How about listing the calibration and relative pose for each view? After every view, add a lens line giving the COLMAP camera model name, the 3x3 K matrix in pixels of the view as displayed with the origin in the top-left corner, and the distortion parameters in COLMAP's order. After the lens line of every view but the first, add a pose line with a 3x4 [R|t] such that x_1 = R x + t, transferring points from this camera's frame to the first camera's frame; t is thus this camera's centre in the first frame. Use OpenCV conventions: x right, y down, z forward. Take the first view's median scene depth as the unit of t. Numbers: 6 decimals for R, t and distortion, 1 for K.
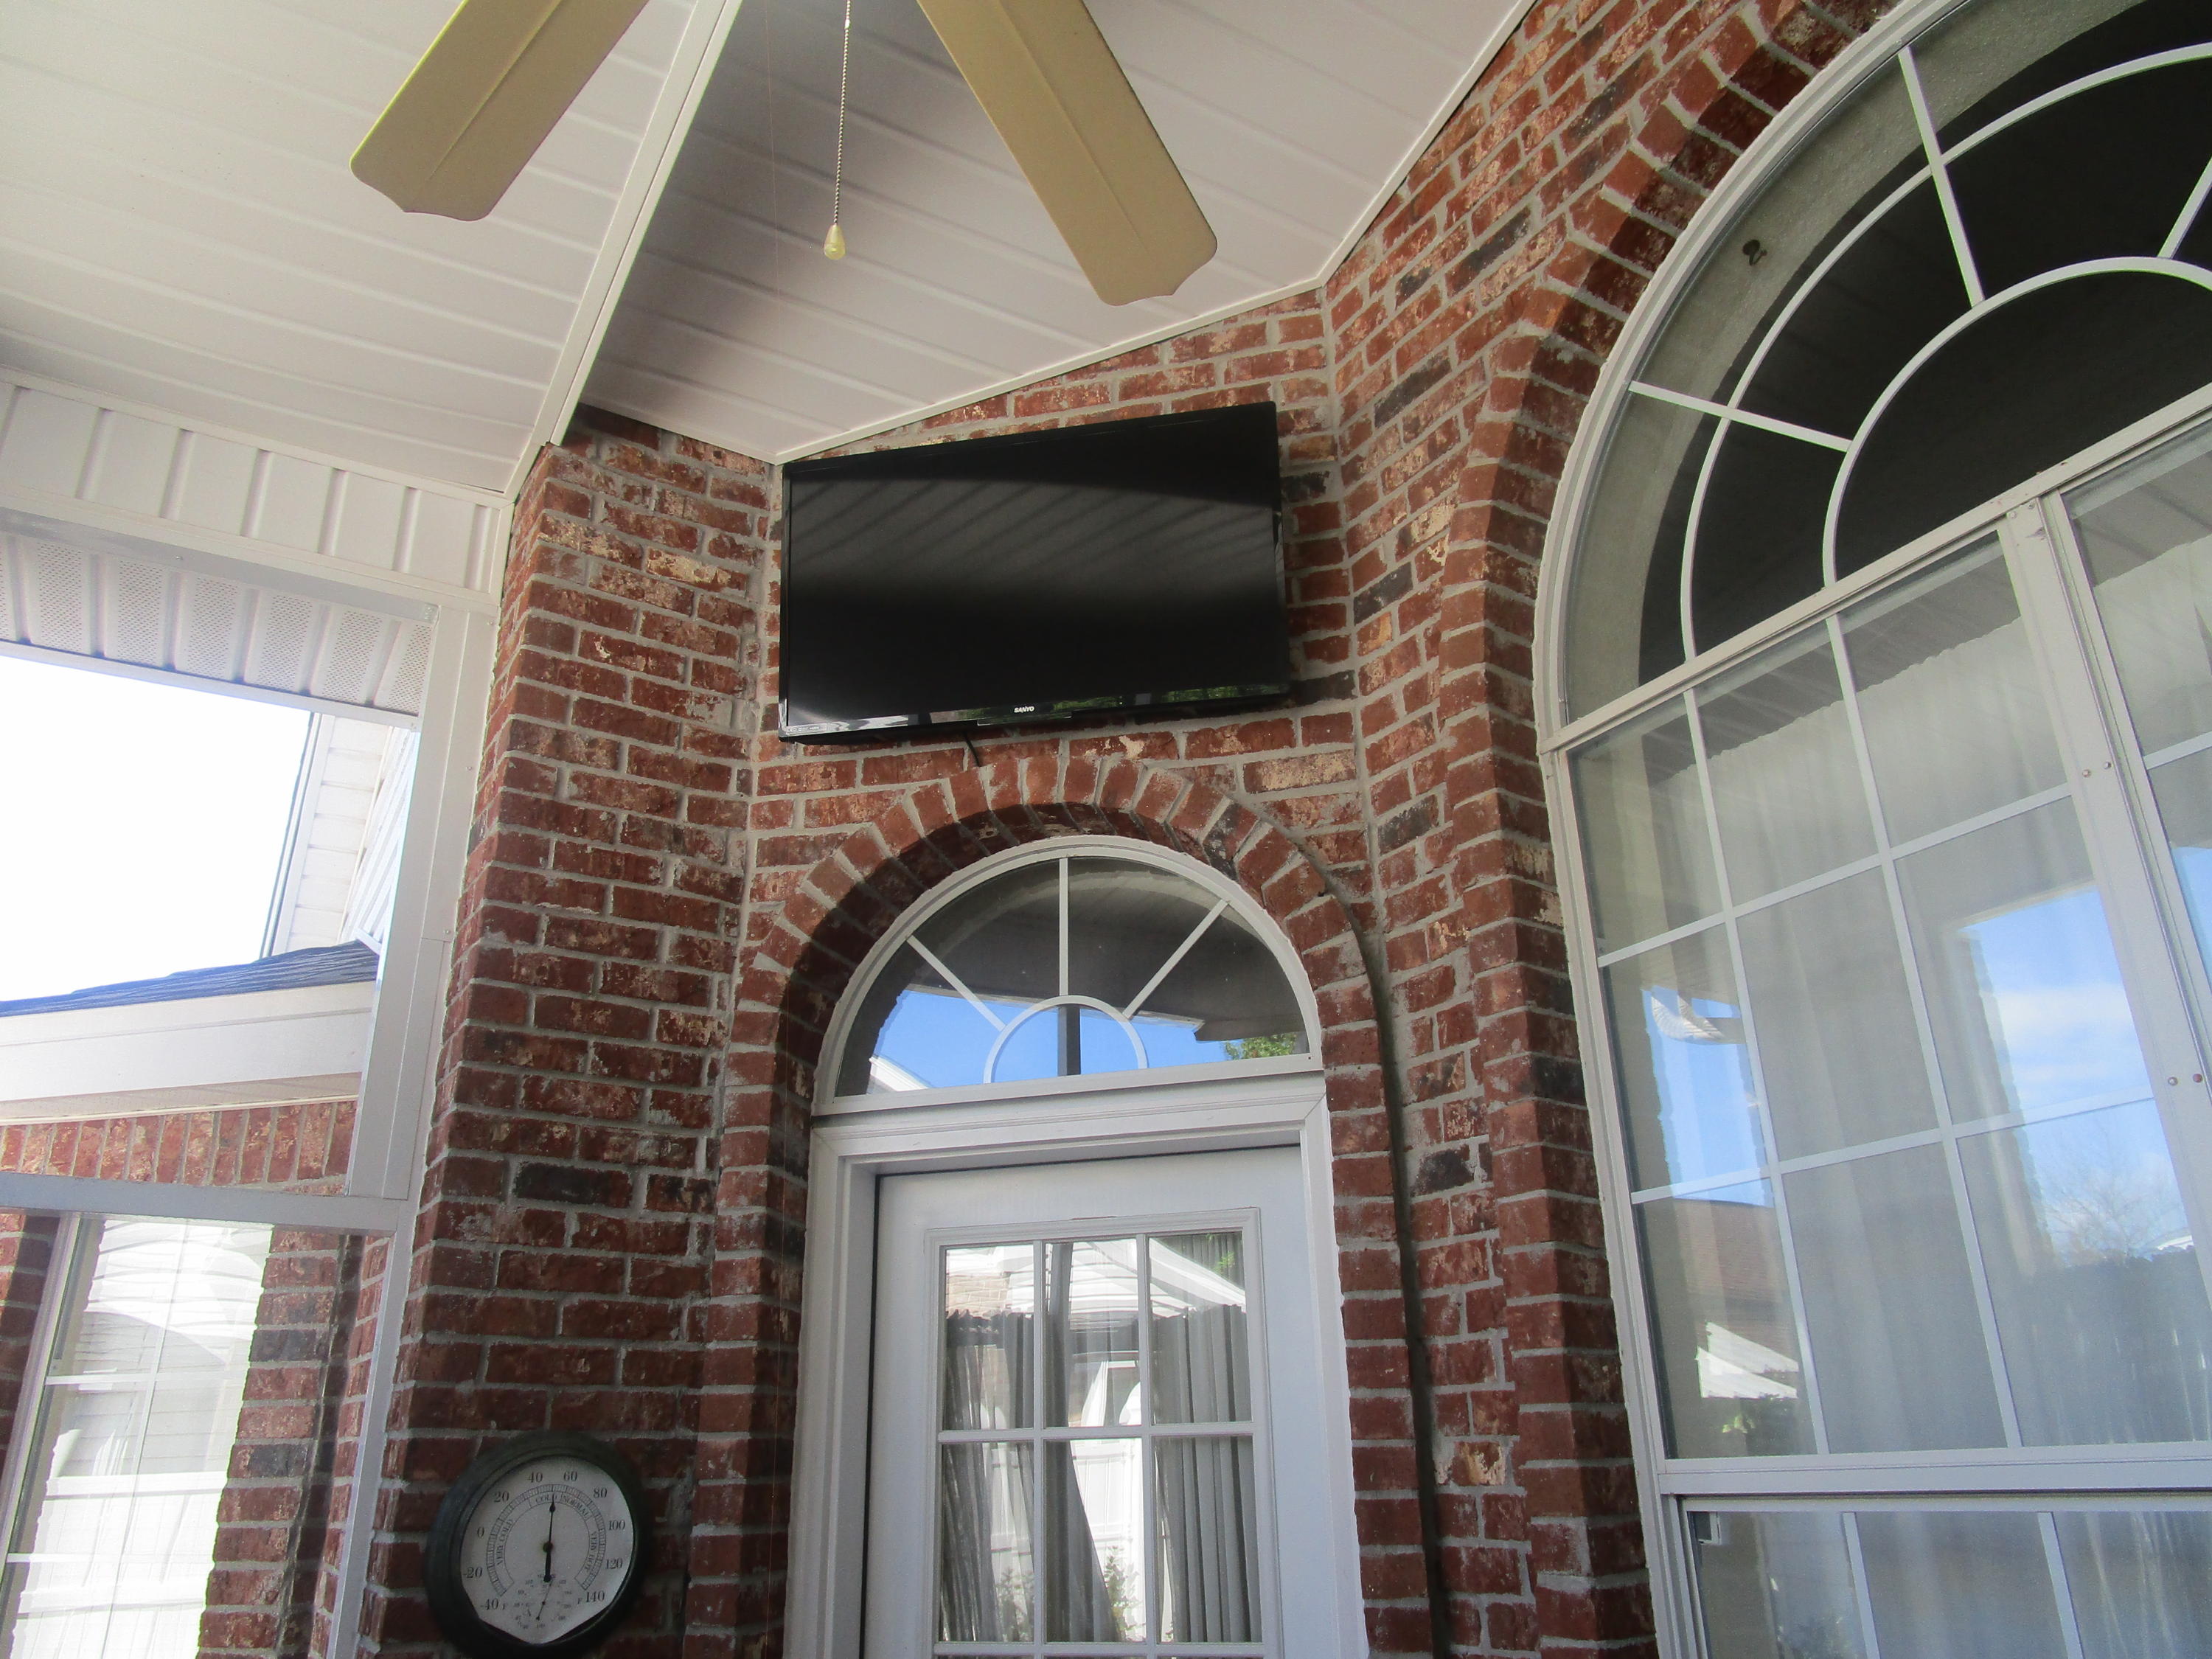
lens RADIAL K [[1605.2, 0, 1104.7], [0, 1605.2, 828.8], [0, 0, 1]] dist [-0.009829, 0.001653]
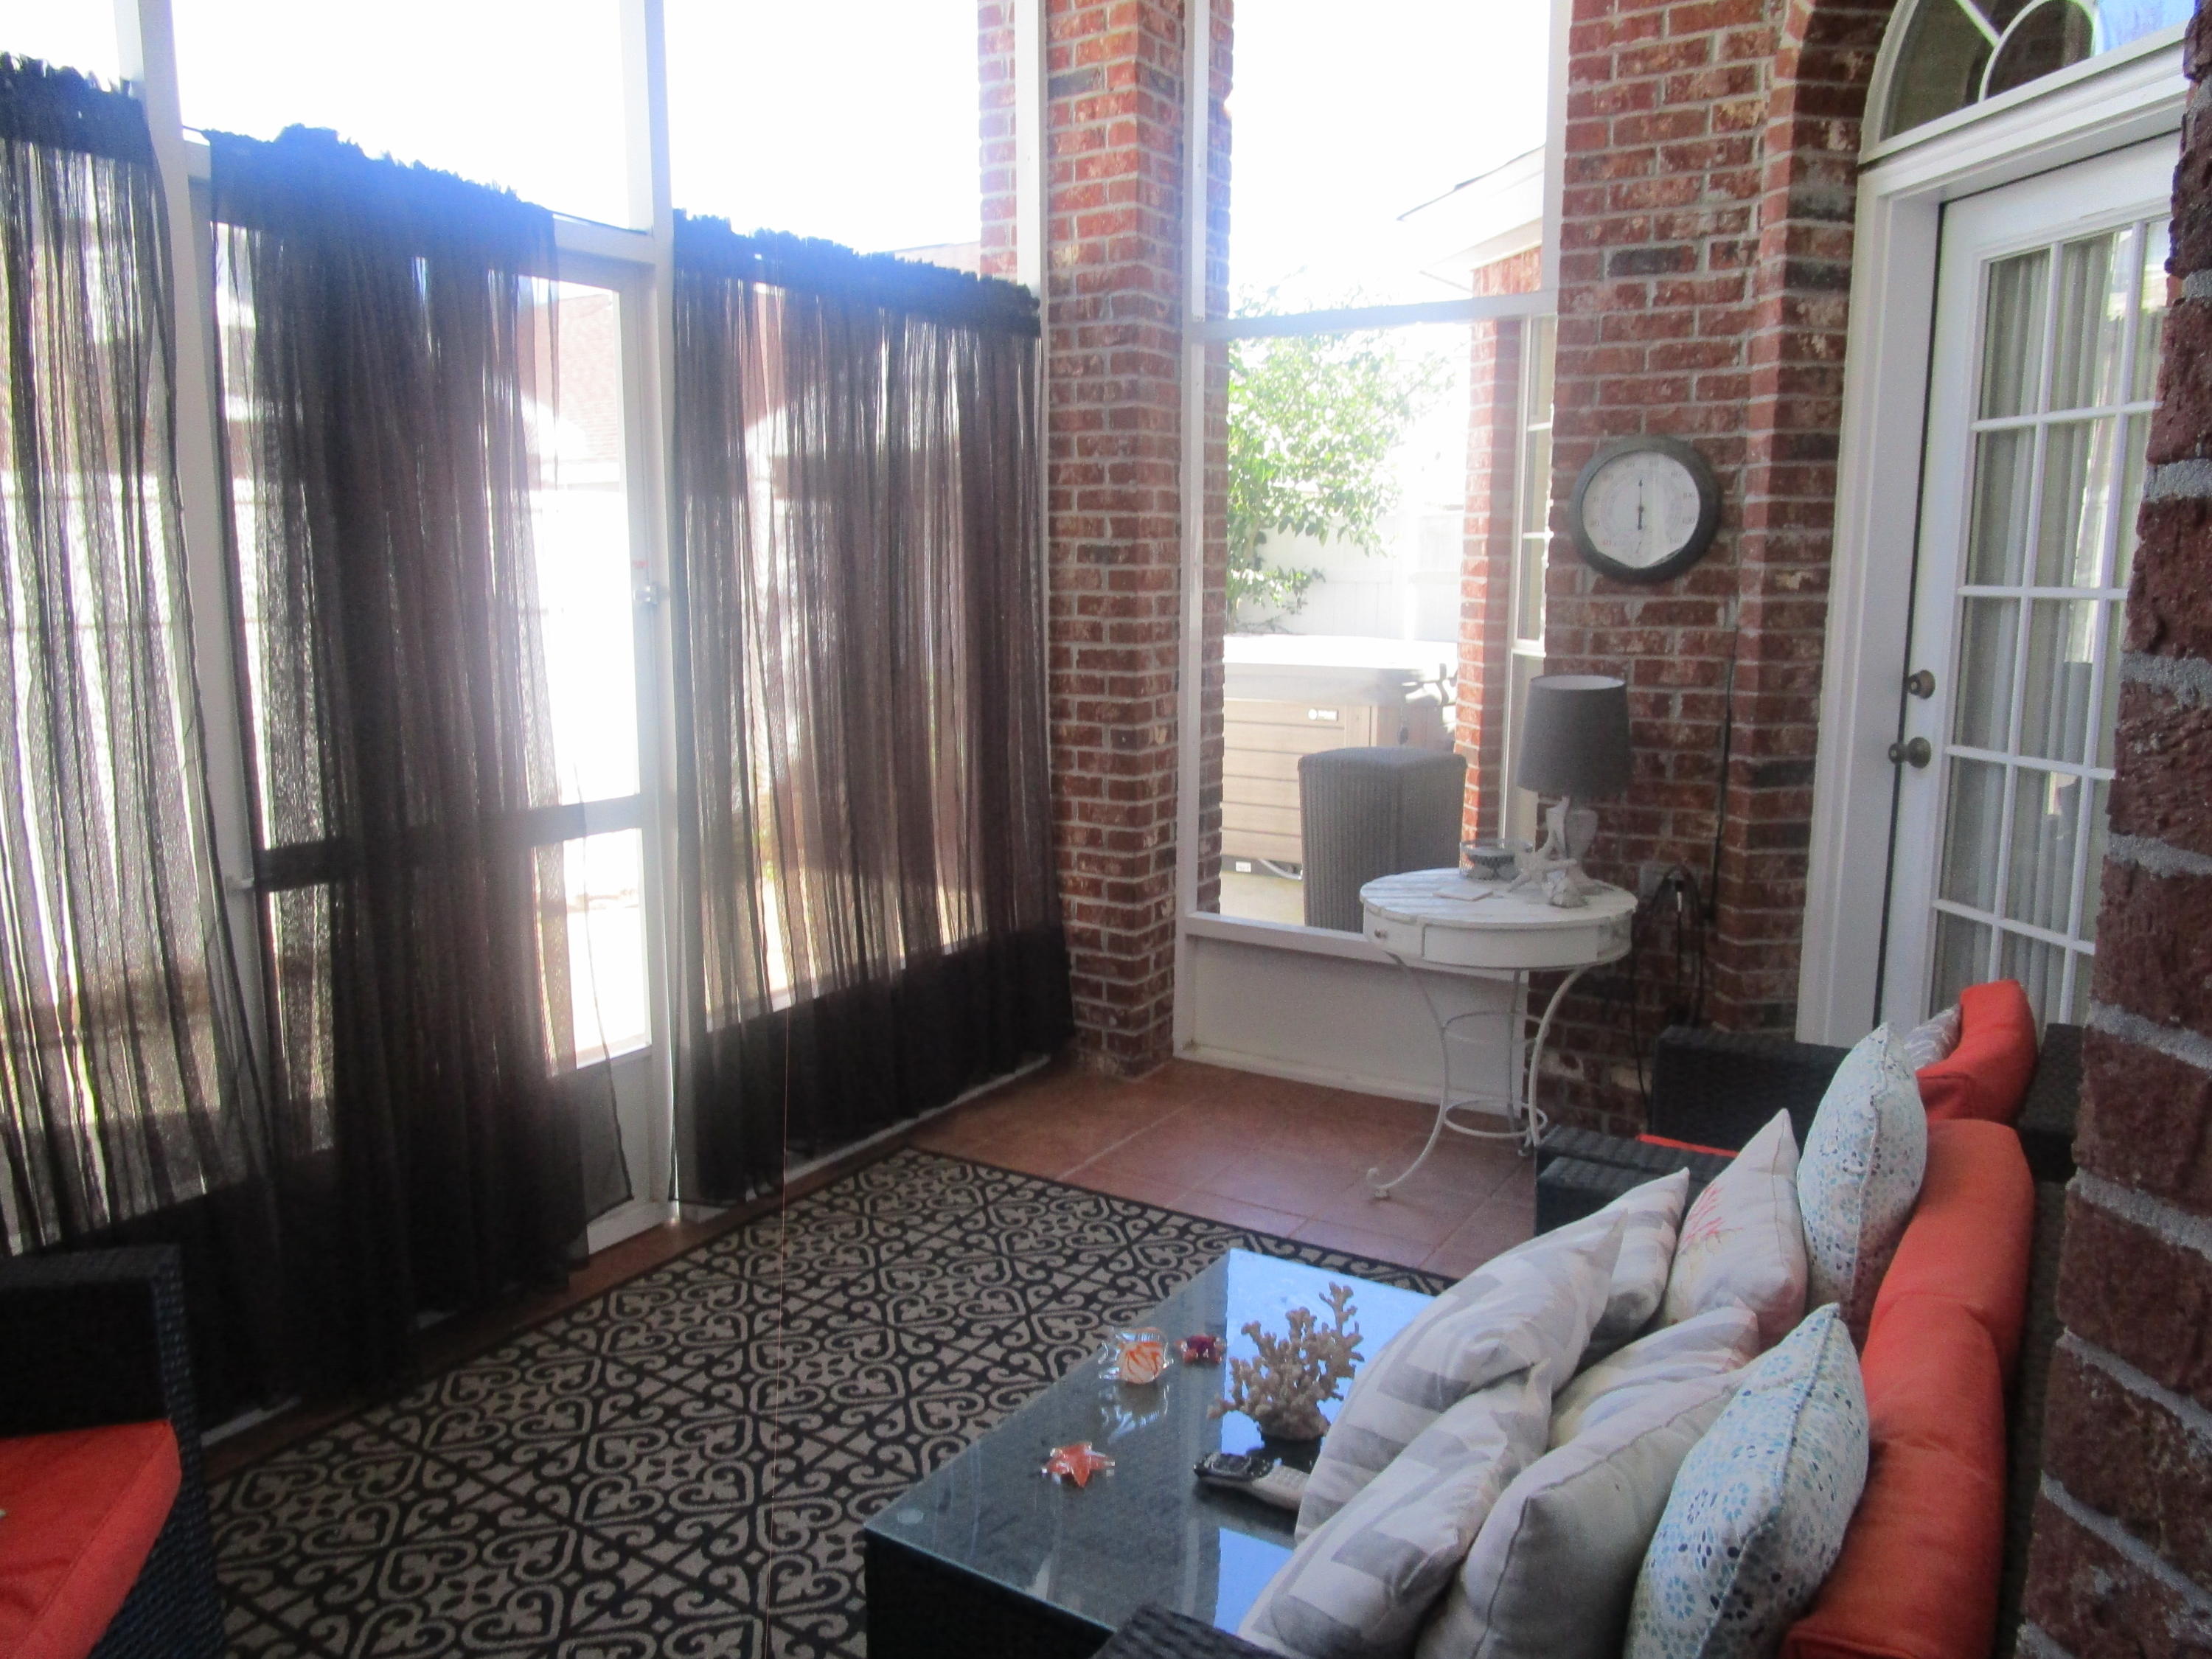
lens RADIAL K [[1605.2, 0, 1107.3], [0, 1605.2, 827.4], [0, 0, 1]] dist [-0.009829, 0.001653]
pose [[0.449334, 0.162156, -0.878524, 0.713103], [0.333286, 0.881964, 0.333256, 0.038334], [0.828866, -0.442543, 0.342252, -0.058461]]
